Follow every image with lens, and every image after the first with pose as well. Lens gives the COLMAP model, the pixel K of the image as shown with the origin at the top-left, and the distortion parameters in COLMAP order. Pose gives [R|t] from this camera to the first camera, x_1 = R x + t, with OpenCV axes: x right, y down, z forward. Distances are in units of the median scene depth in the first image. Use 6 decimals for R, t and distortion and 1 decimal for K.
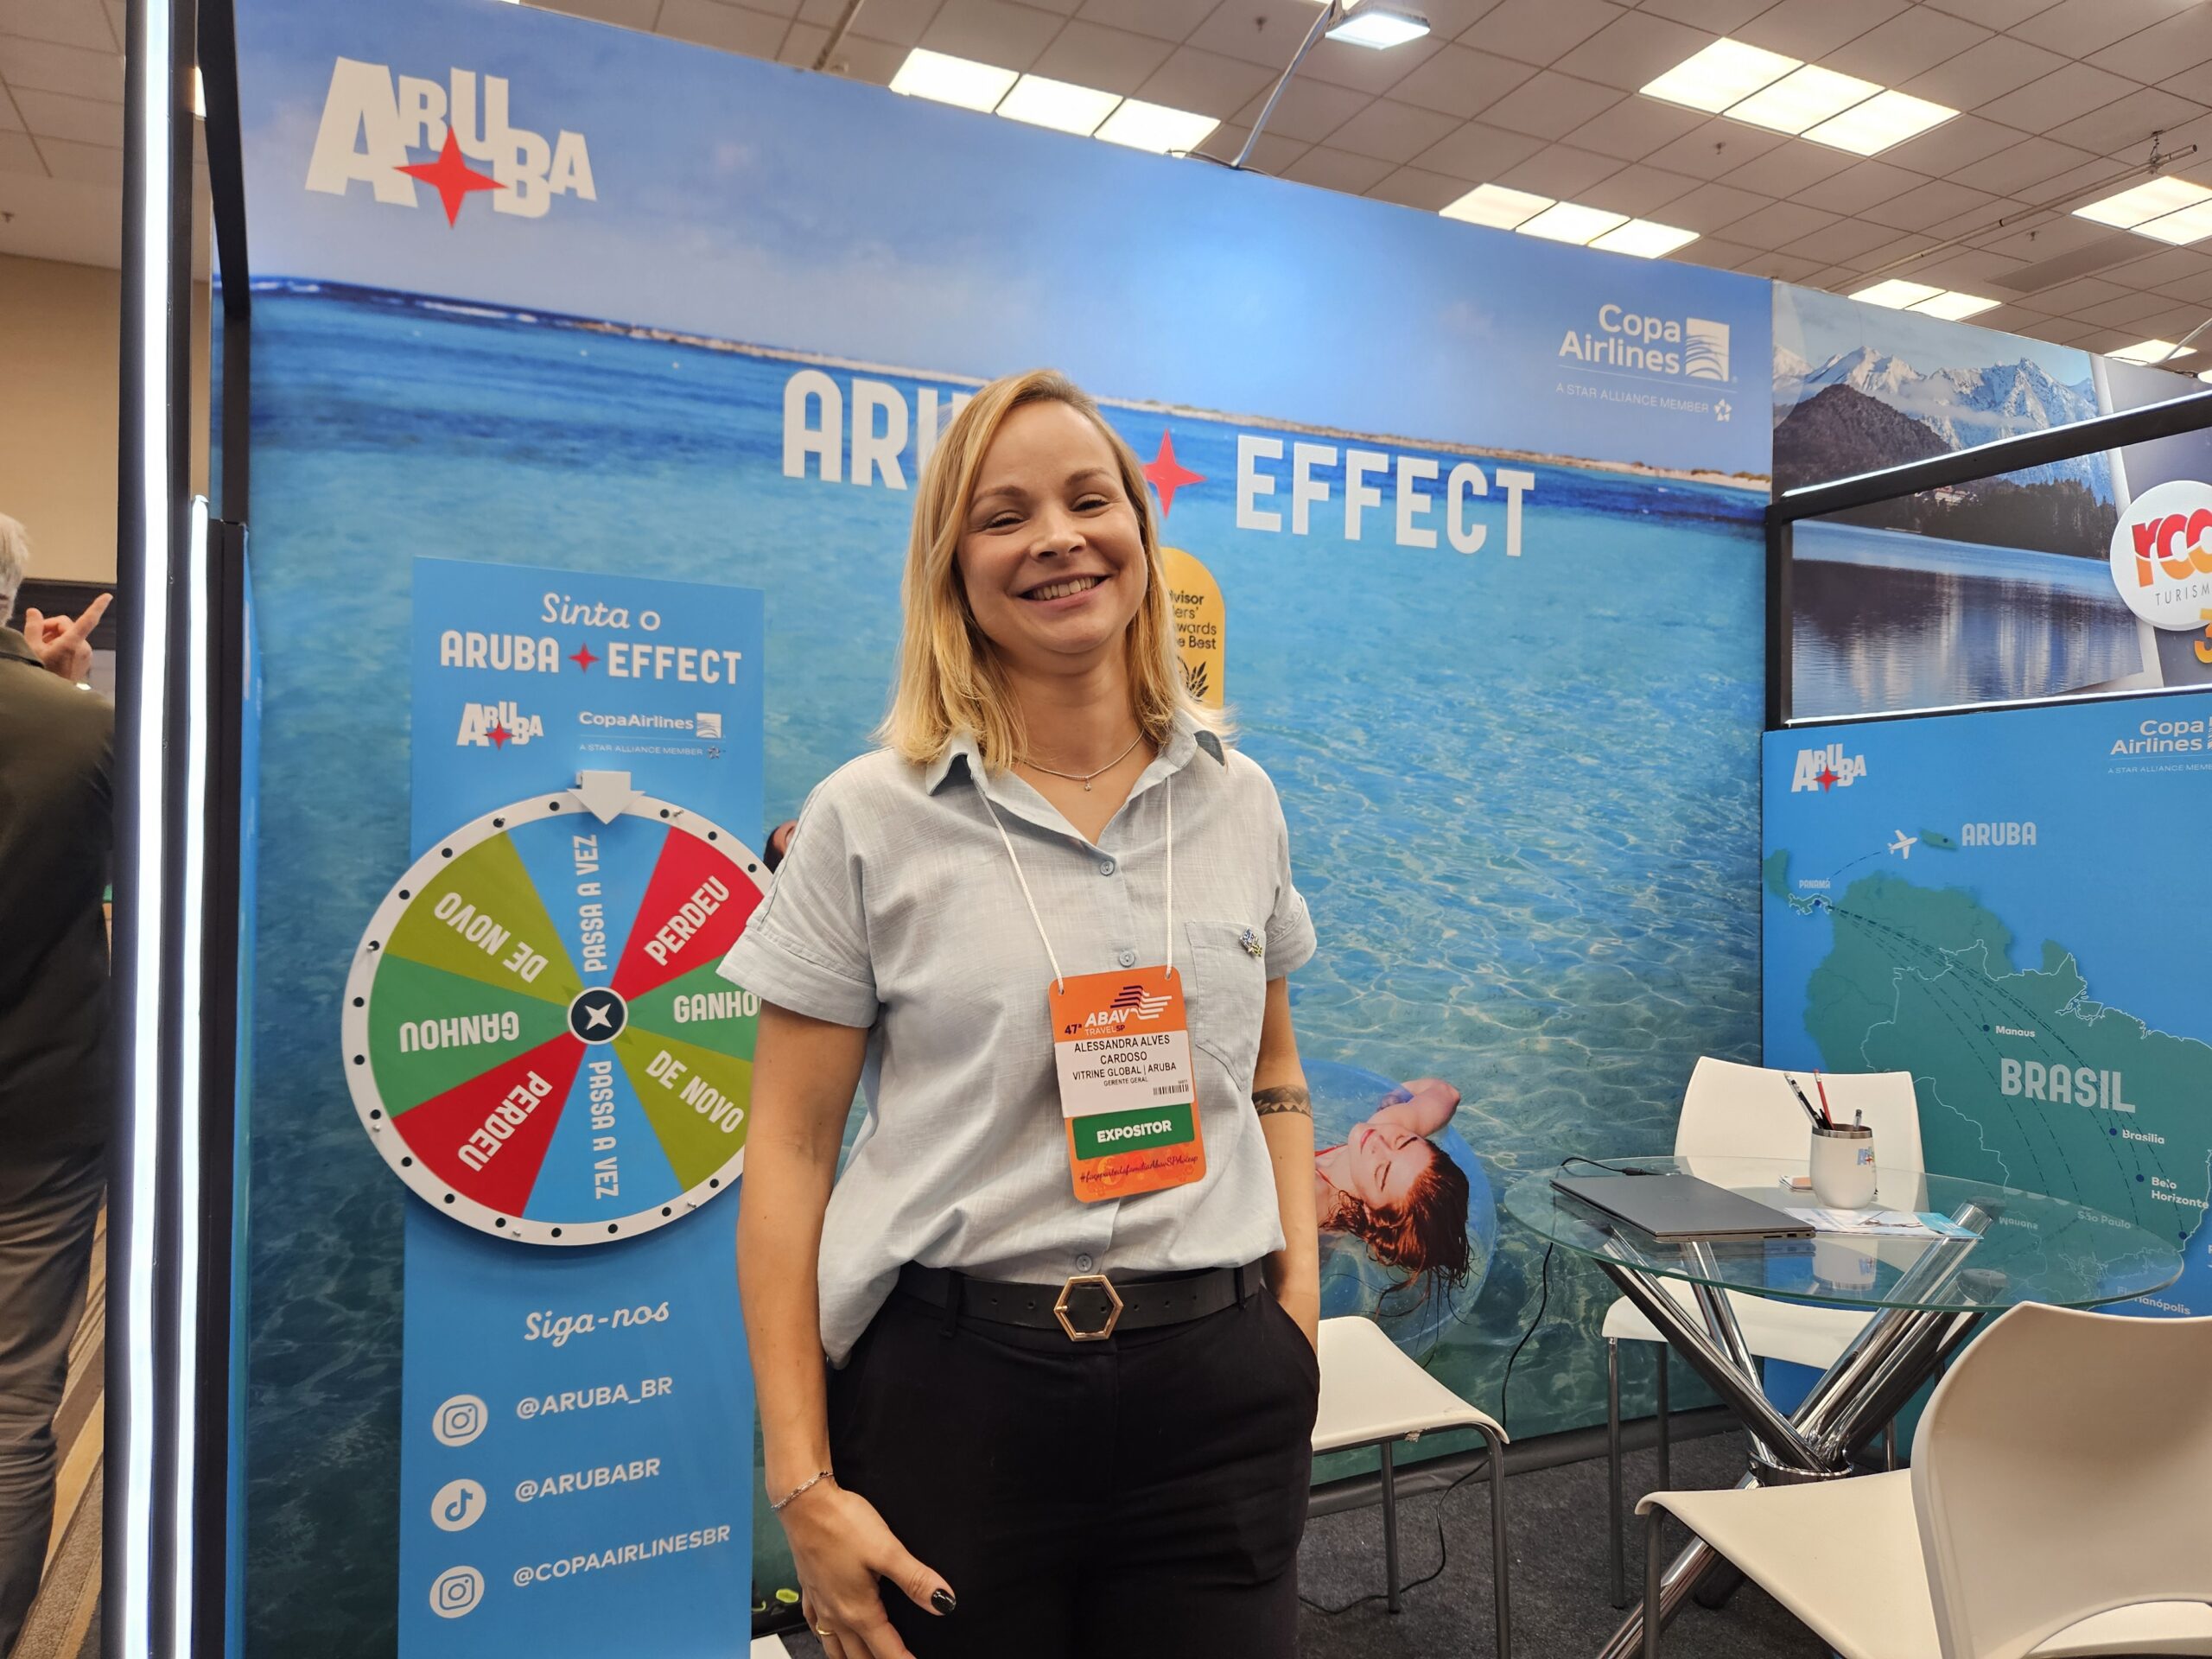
lens RADIAL K [[1494.9, 0, 1106.0], [0, 1494.9, 829.5], [0, 0, 1]] dist [0.047890, -0.053019]
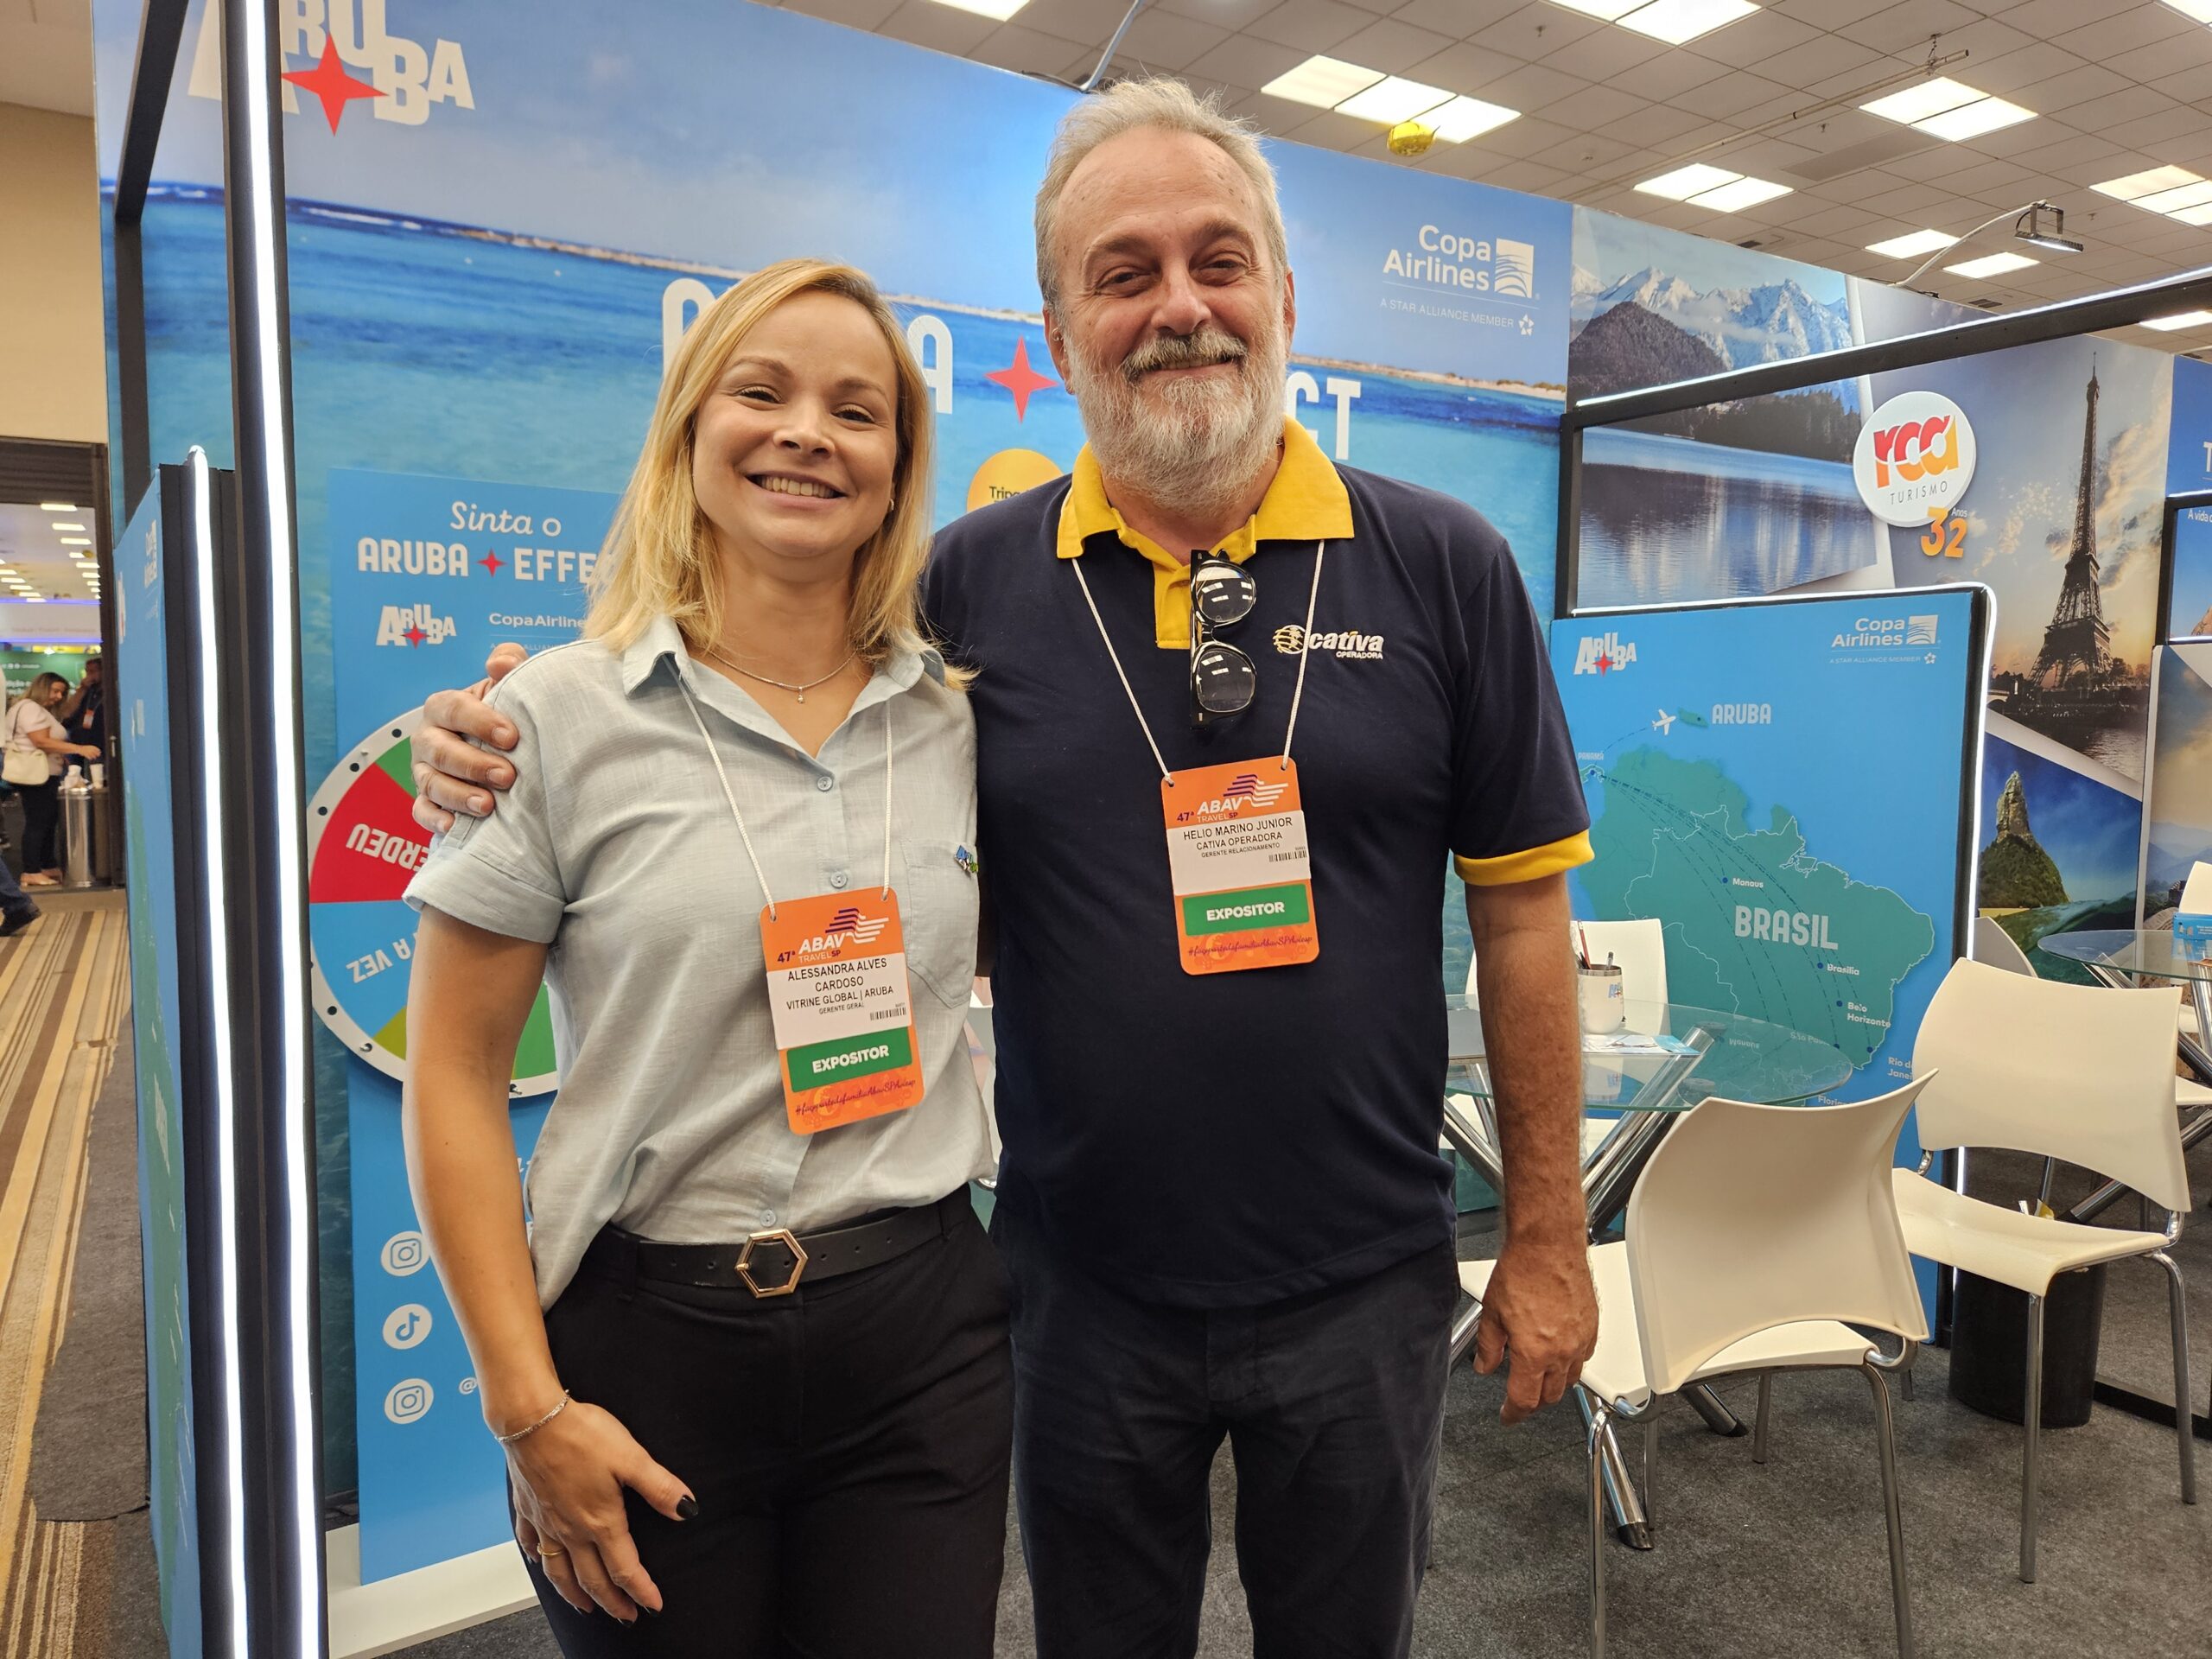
lens RADIAL K [[1507.2, 0, 1106.0], [0, 1507.2, 829.5], [0, 0, 1]] dist [0.002550, -0.039950]
pose [[0.993736, -0.010075, 0.111297, -0.026320], [-0.000649, 0.995391, 0.095900, -0.023029], [-0.111750, -0.095372, 0.989149, -0.114947]]
